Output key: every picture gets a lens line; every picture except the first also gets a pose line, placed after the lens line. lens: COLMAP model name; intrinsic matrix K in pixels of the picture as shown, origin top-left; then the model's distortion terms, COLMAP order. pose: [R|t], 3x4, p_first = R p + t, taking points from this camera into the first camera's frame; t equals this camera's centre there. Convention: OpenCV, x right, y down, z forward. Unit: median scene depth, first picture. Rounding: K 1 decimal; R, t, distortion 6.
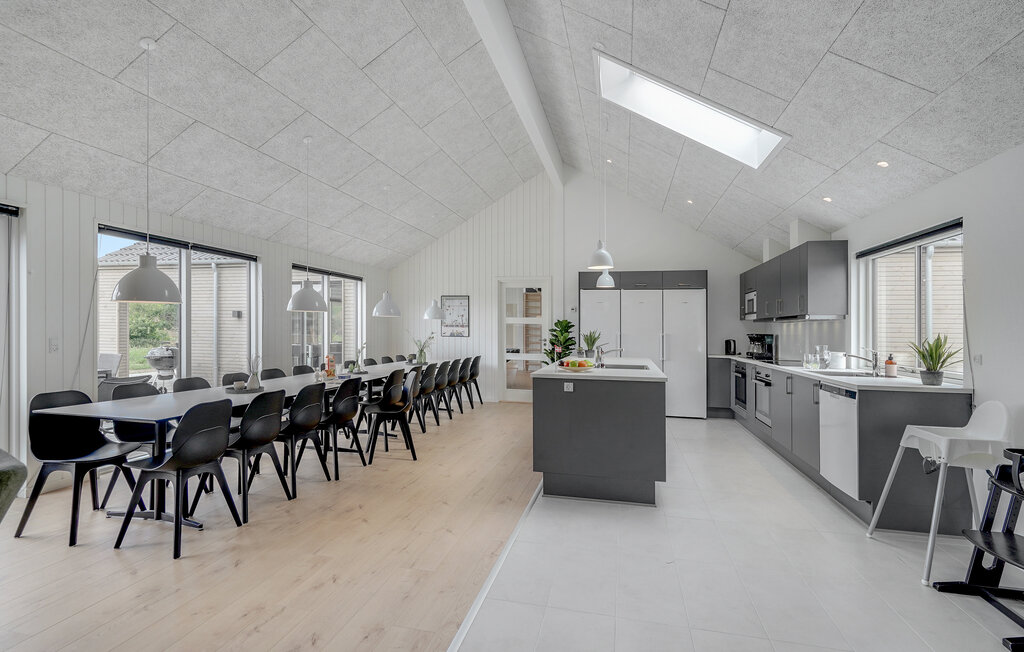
lens RADIAL K [[465.9, 0, 512.7], [0, 465.9, 313.4], [0, 0, 1]] dist [-0.000430, -0.000216]
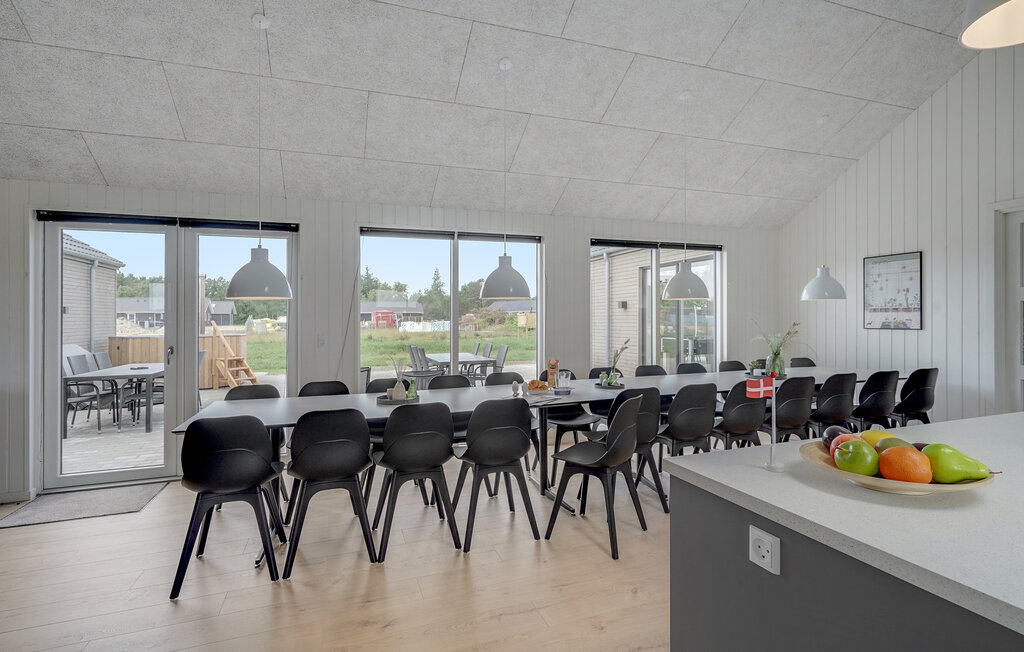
lens RADIAL K [[484.6, 0, 514.4], [0, 484.6, 318.5], [0, 0, 1]] dist [0.000631, 0.000273]
pose [[0.547872, -0.018596, -0.836356, 0.168182], [0.046689, 0.998874, 0.008375, 0.017981], [0.835258, -0.043638, 0.548123, 0.489766]]
